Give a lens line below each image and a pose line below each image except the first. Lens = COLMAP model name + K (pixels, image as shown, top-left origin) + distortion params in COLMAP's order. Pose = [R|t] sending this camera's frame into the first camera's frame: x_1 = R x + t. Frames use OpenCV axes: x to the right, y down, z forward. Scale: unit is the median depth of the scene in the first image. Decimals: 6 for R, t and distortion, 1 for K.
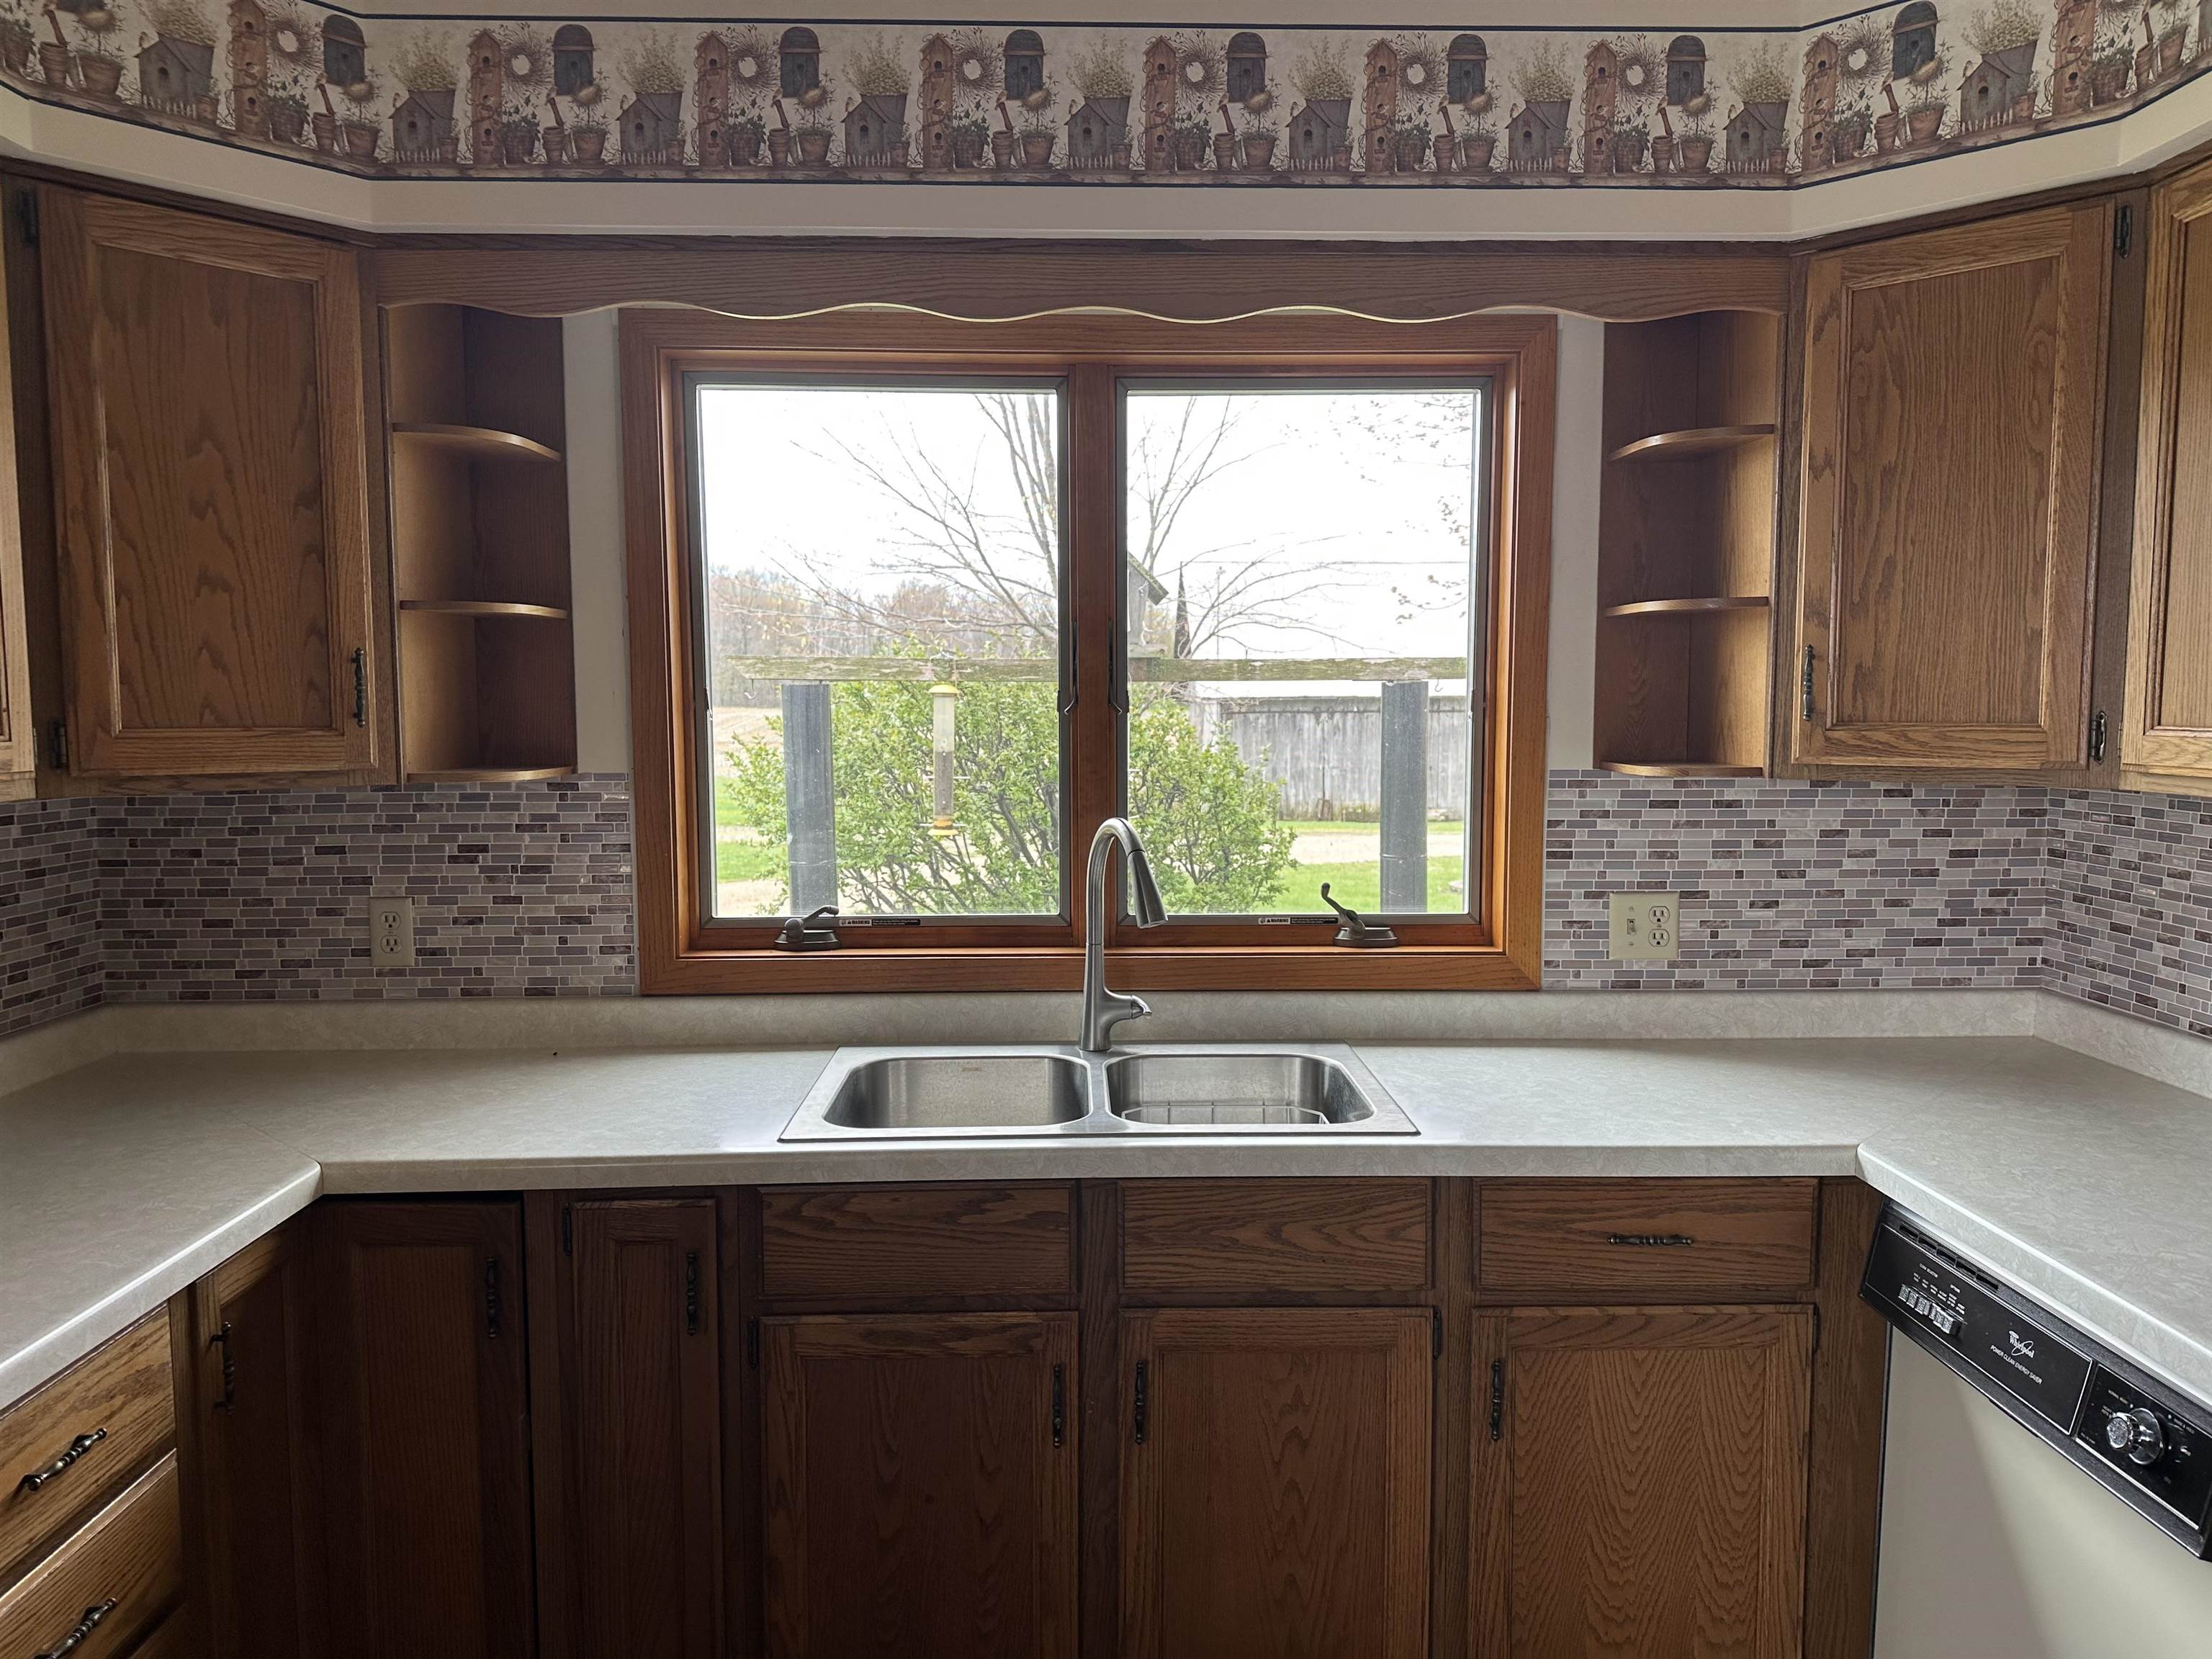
lens RADIAL K [[1549.1, 0, 1114.3], [0, 1549.1, 830.6], [0, 0, 1]] dist [0.050842, -0.056803]
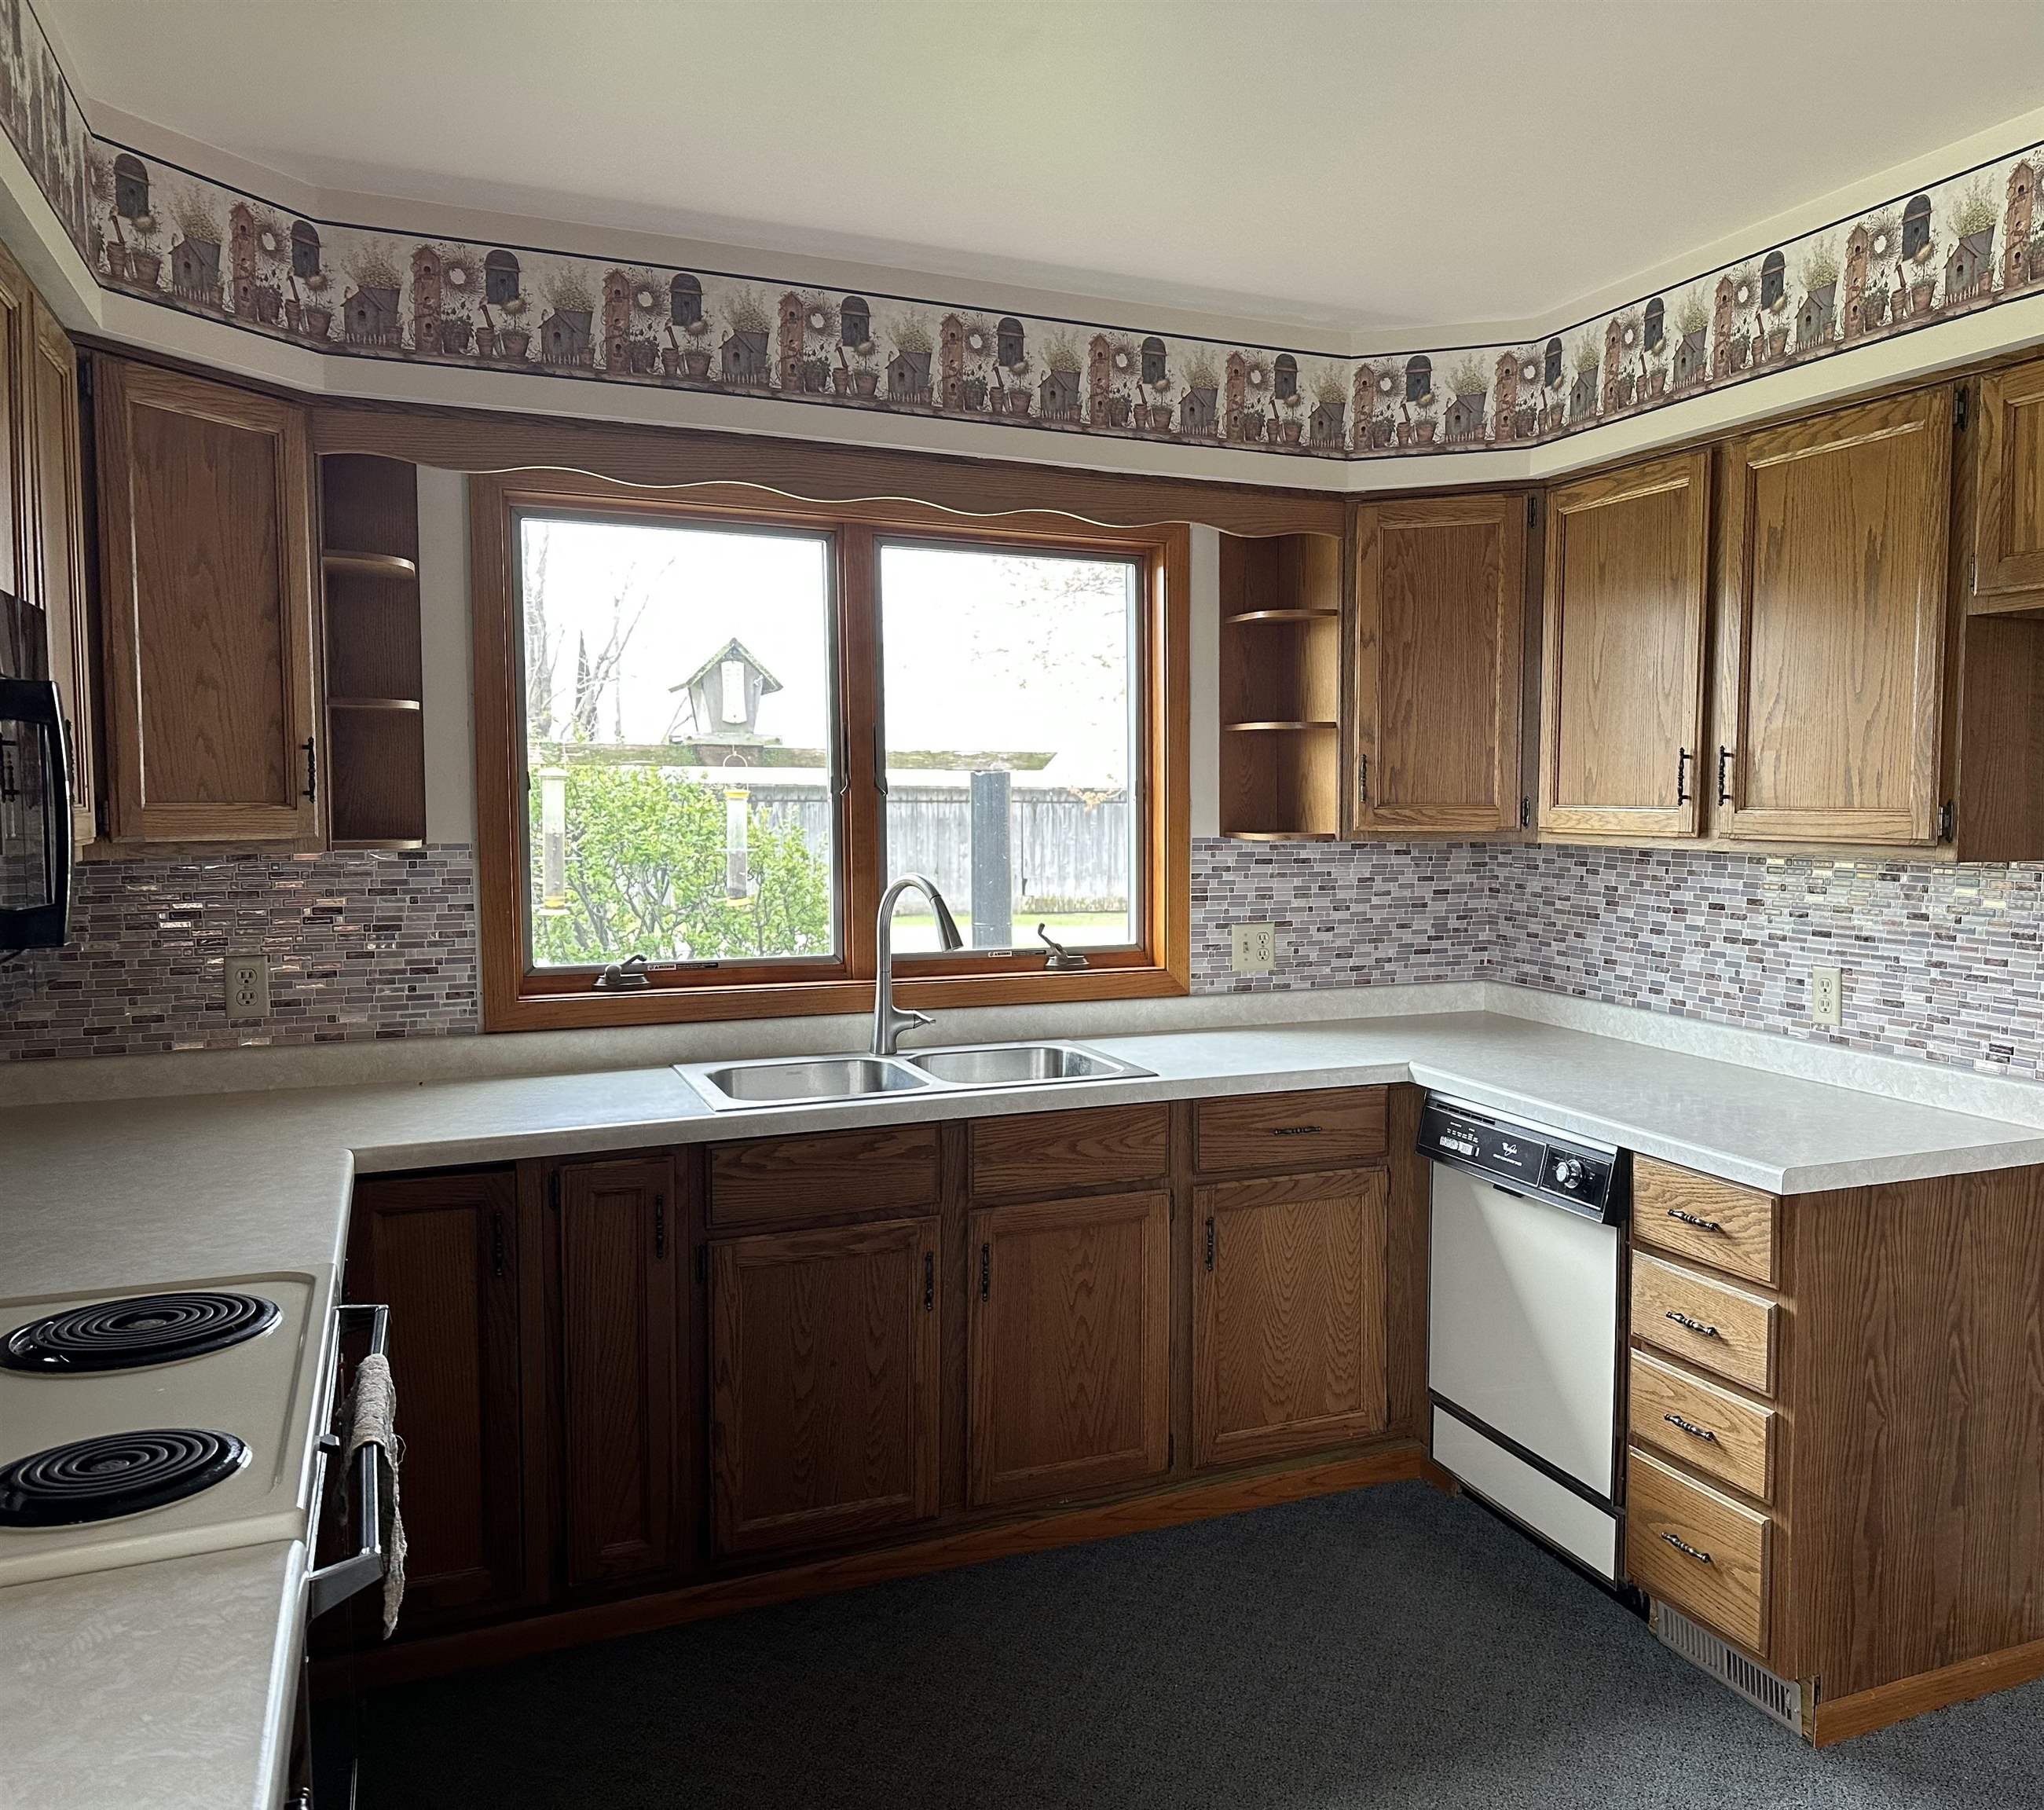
lens RADIAL K [[1690.8, 0, 1214.3], [0, 1690.8, 912.1], [0, 0, 1]] dist [0.099087, -0.124148]
pose [[0.914128, -0.023949, 0.404718, -0.389717], [0.028611, 0.999576, -0.005475, 0.045159], [-0.404415, 0.016585, 0.914425, -0.493342]]
